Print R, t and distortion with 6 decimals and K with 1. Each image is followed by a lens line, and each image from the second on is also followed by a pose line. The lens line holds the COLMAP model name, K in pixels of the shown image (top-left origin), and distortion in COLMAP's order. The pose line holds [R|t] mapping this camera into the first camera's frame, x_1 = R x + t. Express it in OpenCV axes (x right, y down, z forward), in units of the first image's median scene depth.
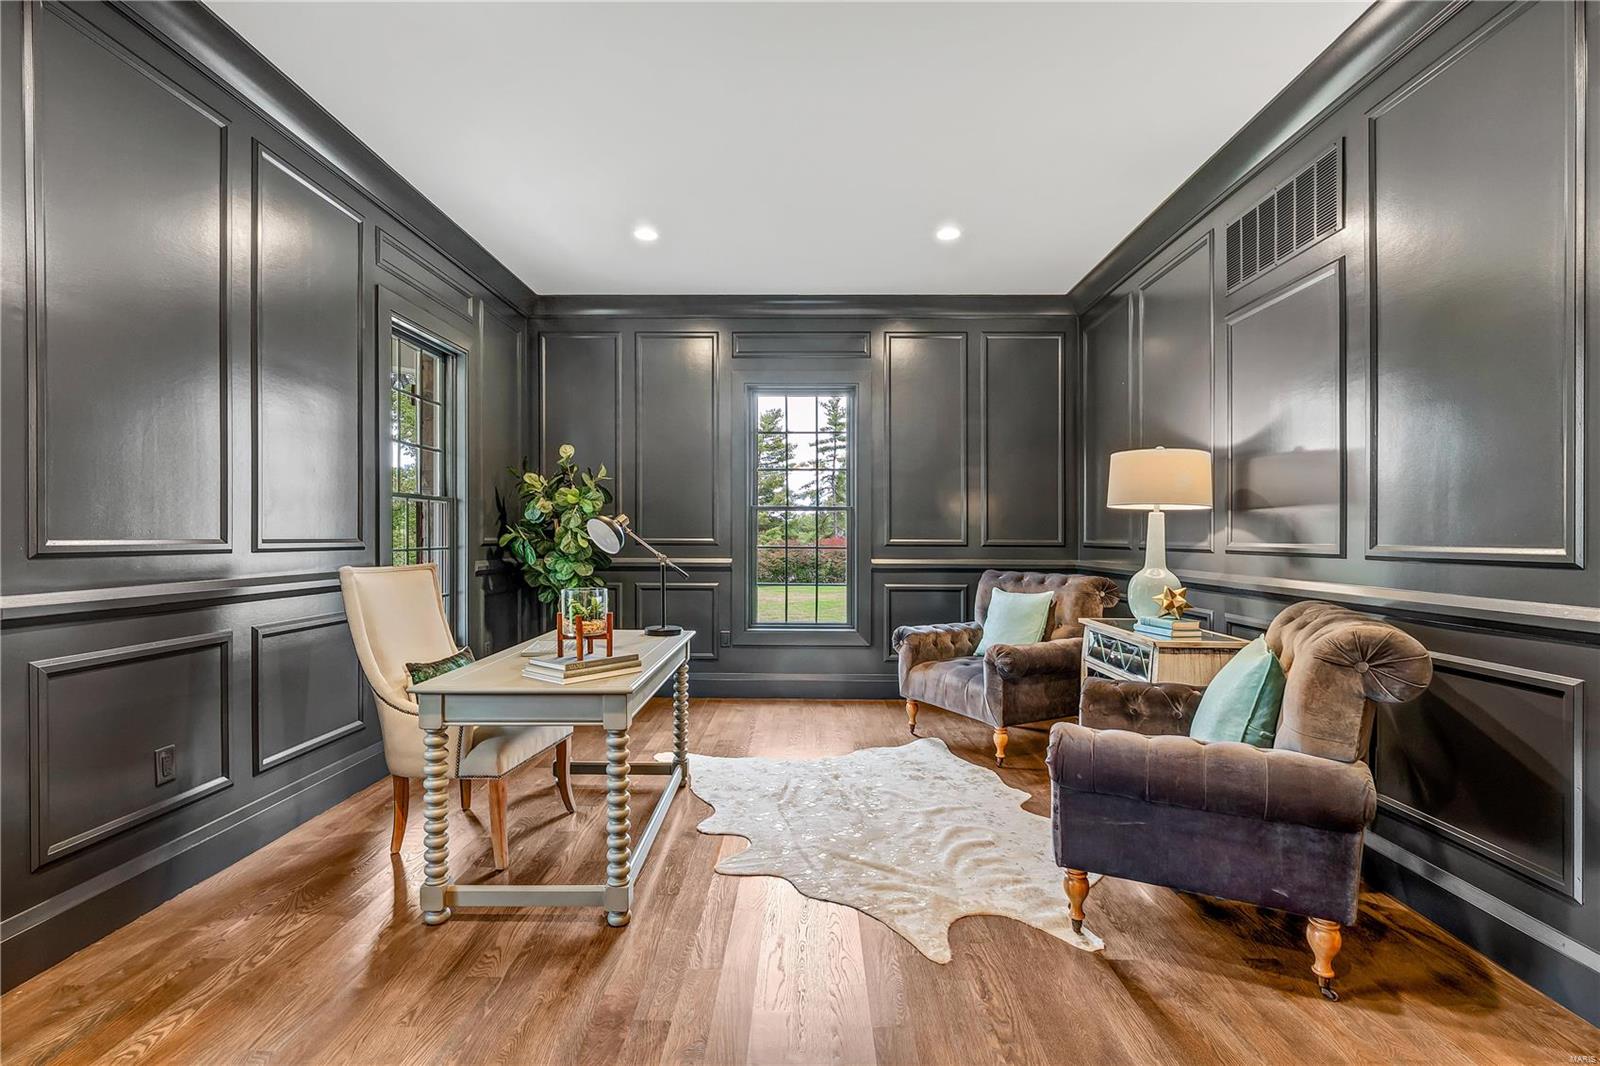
lens RADIAL K [[736.7, 0, 800.8], [0, 736.7, 538.3], [0, 0, 1]] dist [0.001028, -0.000445]
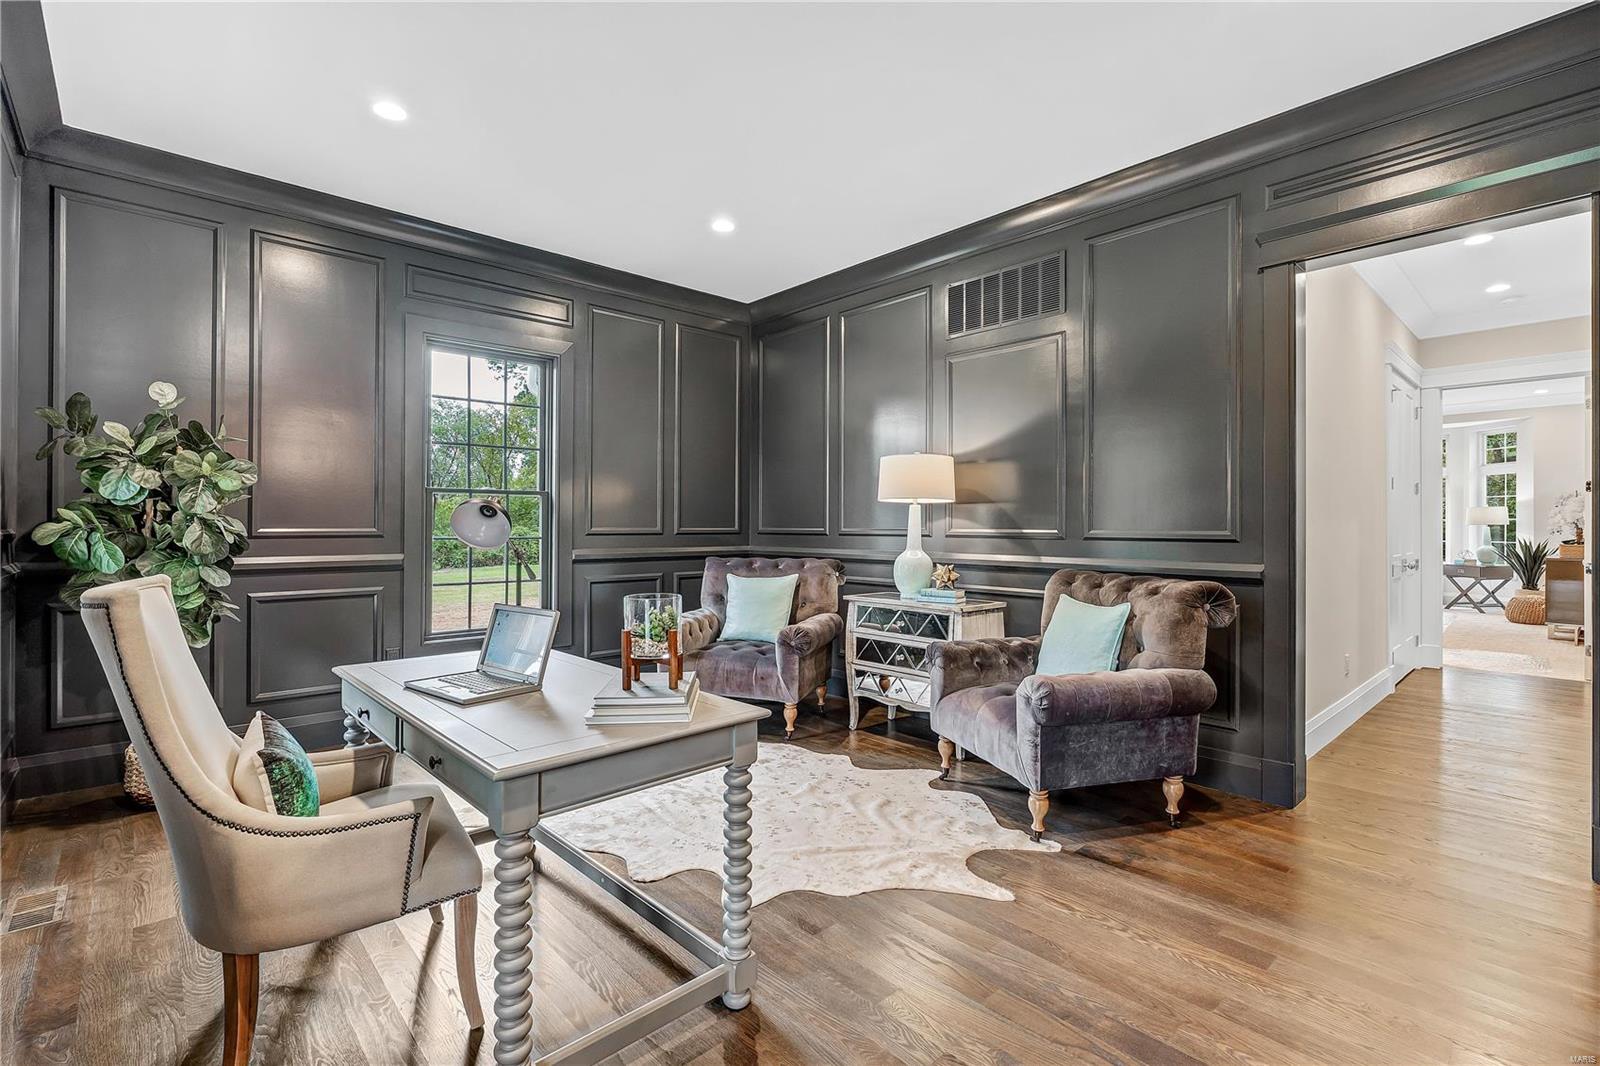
lens RADIAL K [[728.8, 0, 795.8], [0, 728.8, 525.0], [0, 0, 1]] dist [0.000885, -0.000007]
pose [[0.730920, -0.003564, 0.682454, -0.496513], [0.005184, 0.999987, -0.000329, -0.001878], [-0.682443, 0.003778, 0.730929, 0.244227]]
